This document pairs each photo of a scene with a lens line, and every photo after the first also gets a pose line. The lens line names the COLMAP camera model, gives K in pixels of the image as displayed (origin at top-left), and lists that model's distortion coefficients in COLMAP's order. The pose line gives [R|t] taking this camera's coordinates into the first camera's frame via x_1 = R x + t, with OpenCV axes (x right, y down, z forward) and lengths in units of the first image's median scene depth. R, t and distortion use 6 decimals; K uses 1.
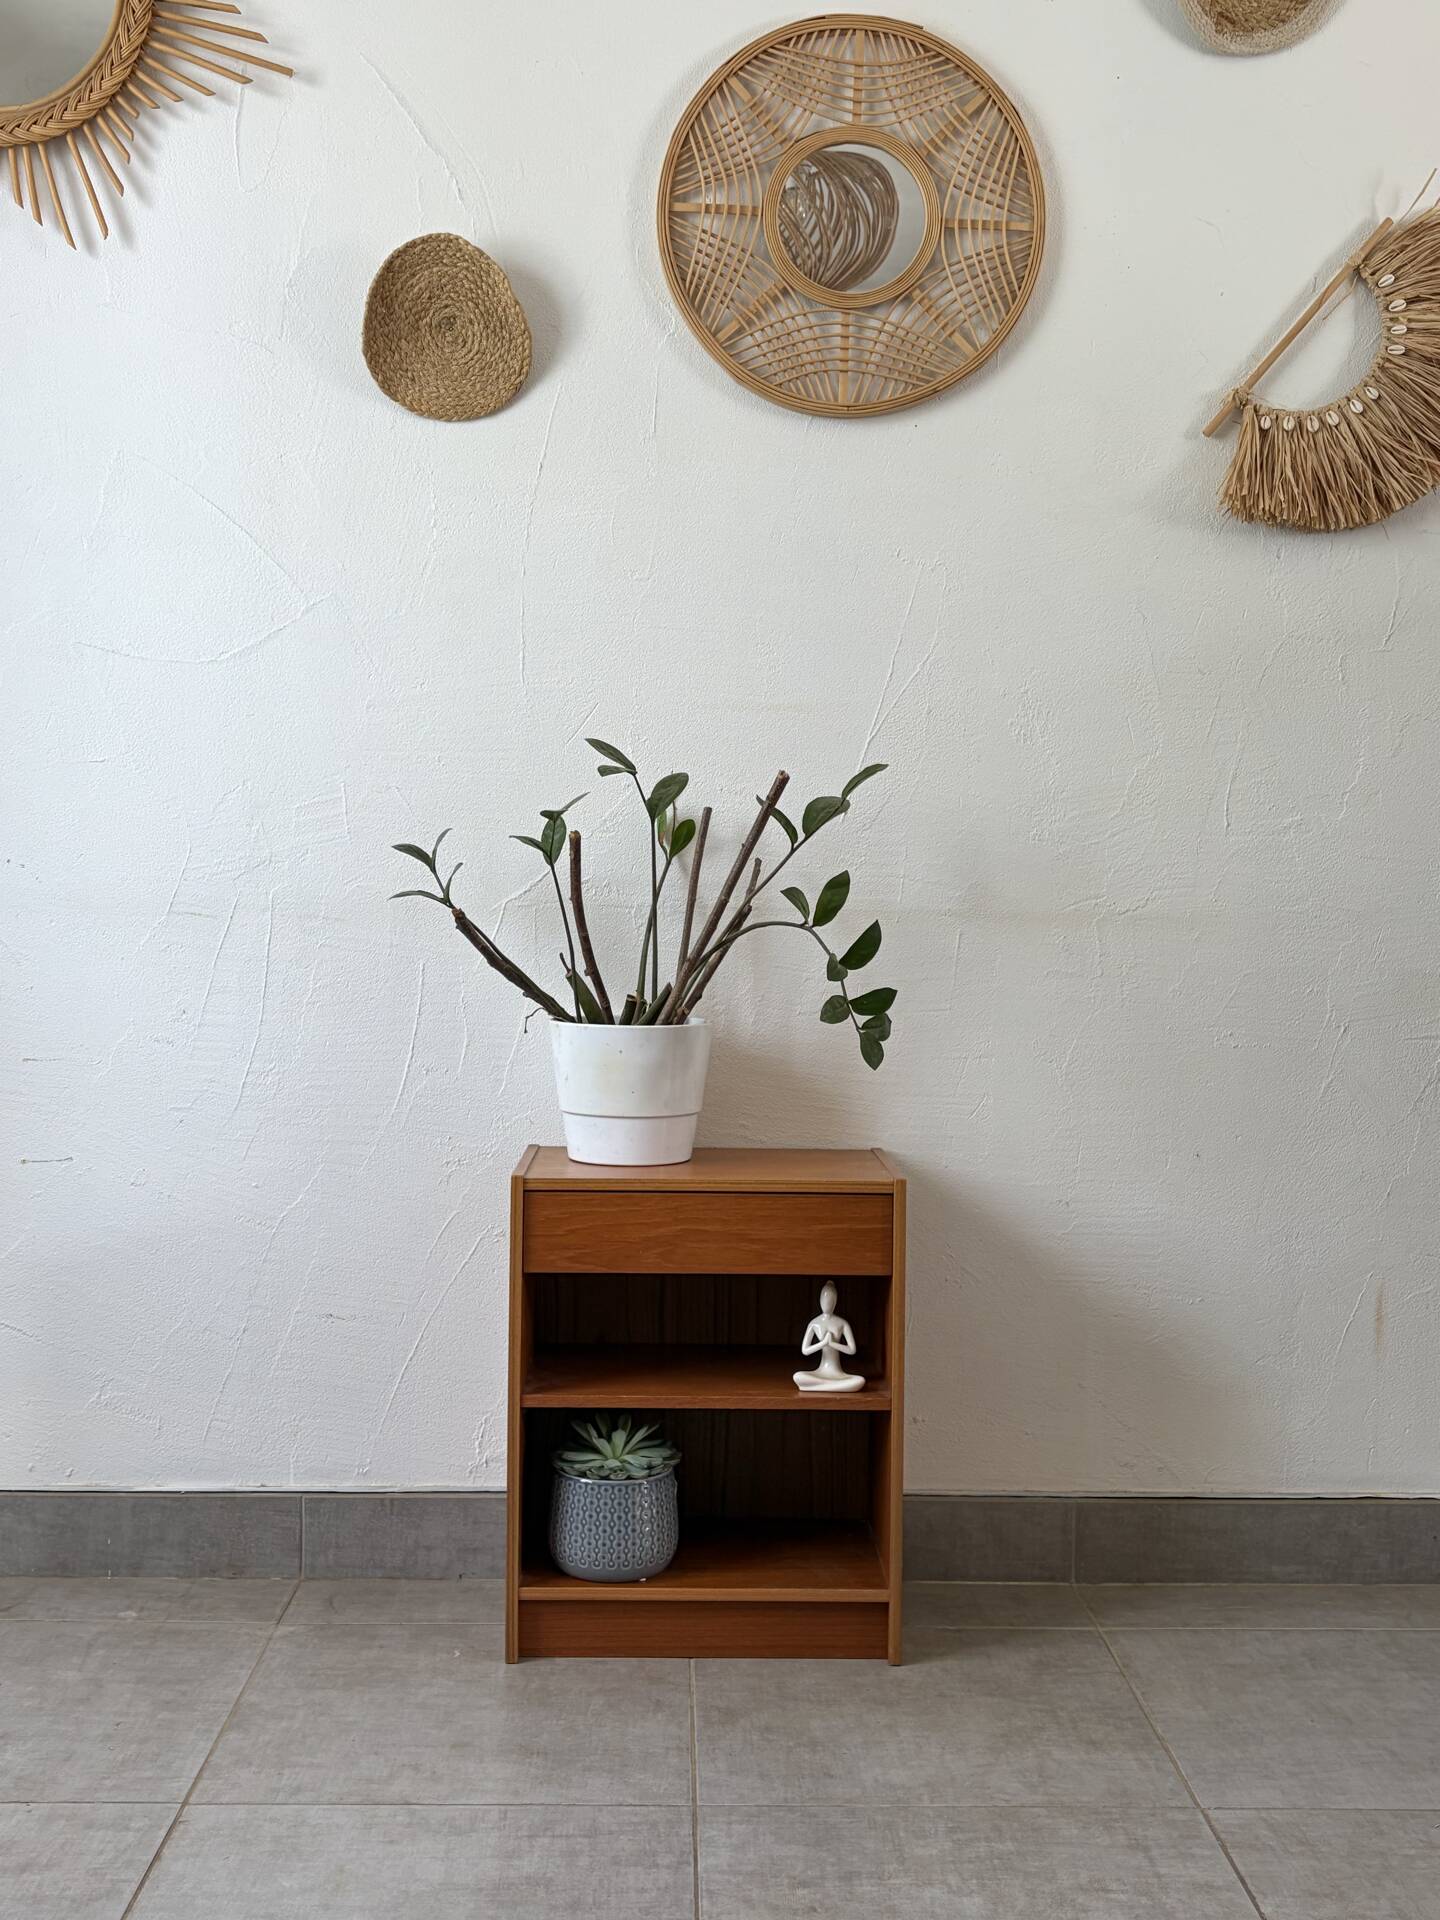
lens RADIAL K [[2145.0, 0, 705.7], [0, 2145.0, 946.0], [0, 0, 1]] dist [0.064973, 0.000000]
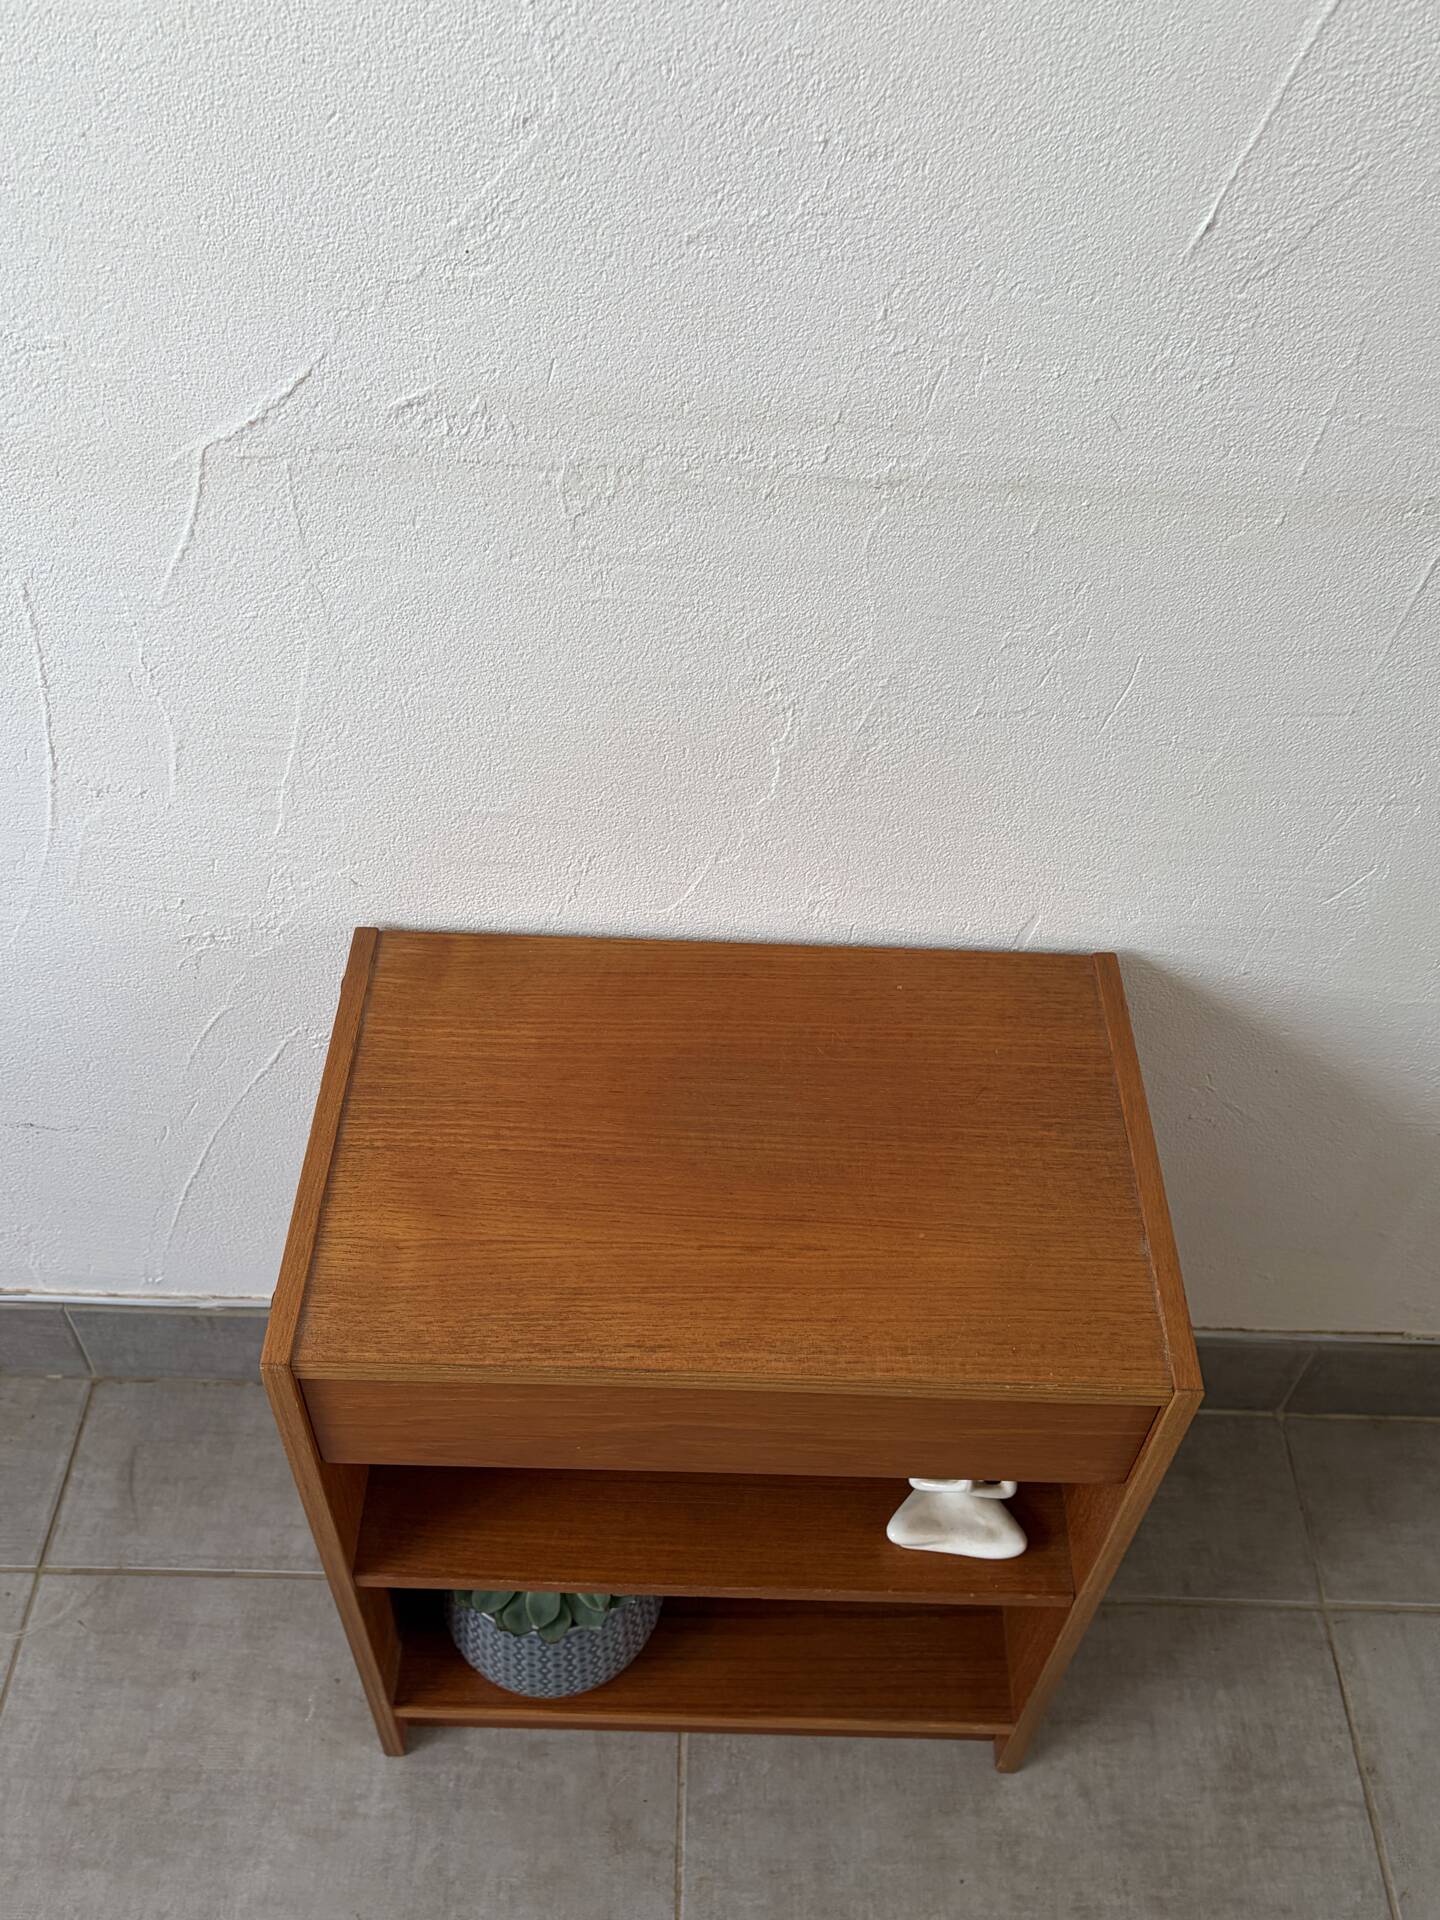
lens RADIAL K [[1713.9, 0, 707.1], [0, 1713.9, 968.8], [0, 0, 1]] dist [0.014039, 0.005025]
pose [[0.999330, 0.036049, -0.006330, -0.004284], [-0.020411, 0.692455, 0.721172, -0.182859], [0.030381, -0.720560, 0.692727, 0.800103]]
